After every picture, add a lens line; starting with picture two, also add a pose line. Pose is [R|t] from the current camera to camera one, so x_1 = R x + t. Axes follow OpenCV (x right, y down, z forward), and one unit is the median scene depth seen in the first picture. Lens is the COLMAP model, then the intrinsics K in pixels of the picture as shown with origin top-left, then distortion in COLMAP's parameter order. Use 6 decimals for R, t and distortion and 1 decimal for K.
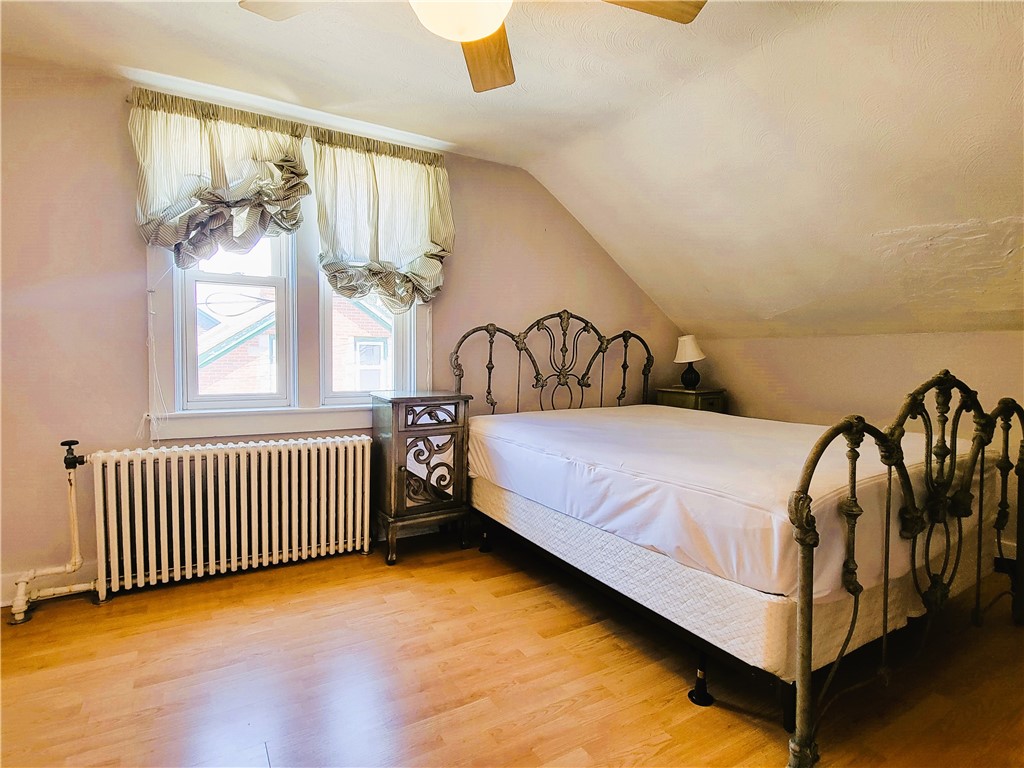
lens RADIAL K [[540.7, 0, 512.0], [0, 540.7, 384.0], [0, 0, 1]] dist [-0.000864, -0.000500]
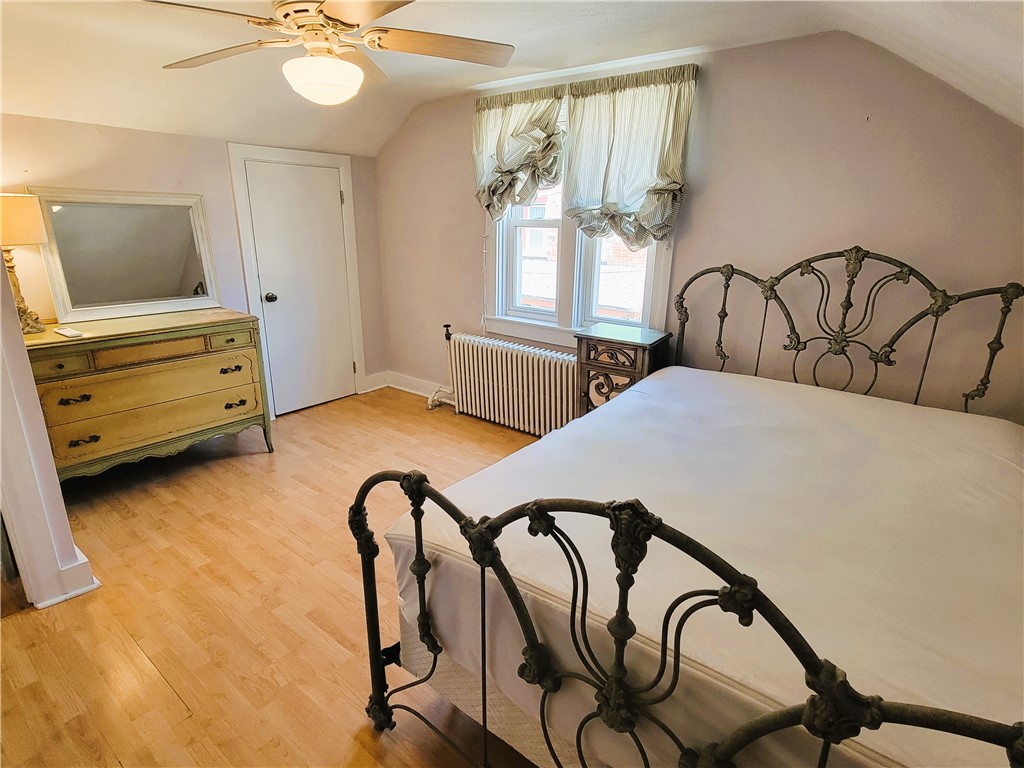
lens RADIAL K [[540.7, 0, 512.0], [0, 540.7, 384.0], [0, 0, 1]] dist [-0.000864, -0.000500]
pose [[0.348983, 0.276396, -0.895442, 0.713088], [-0.046694, 0.959458, 0.277958, -0.165830], [0.935965, -0.055191, 0.347741, 0.417245]]
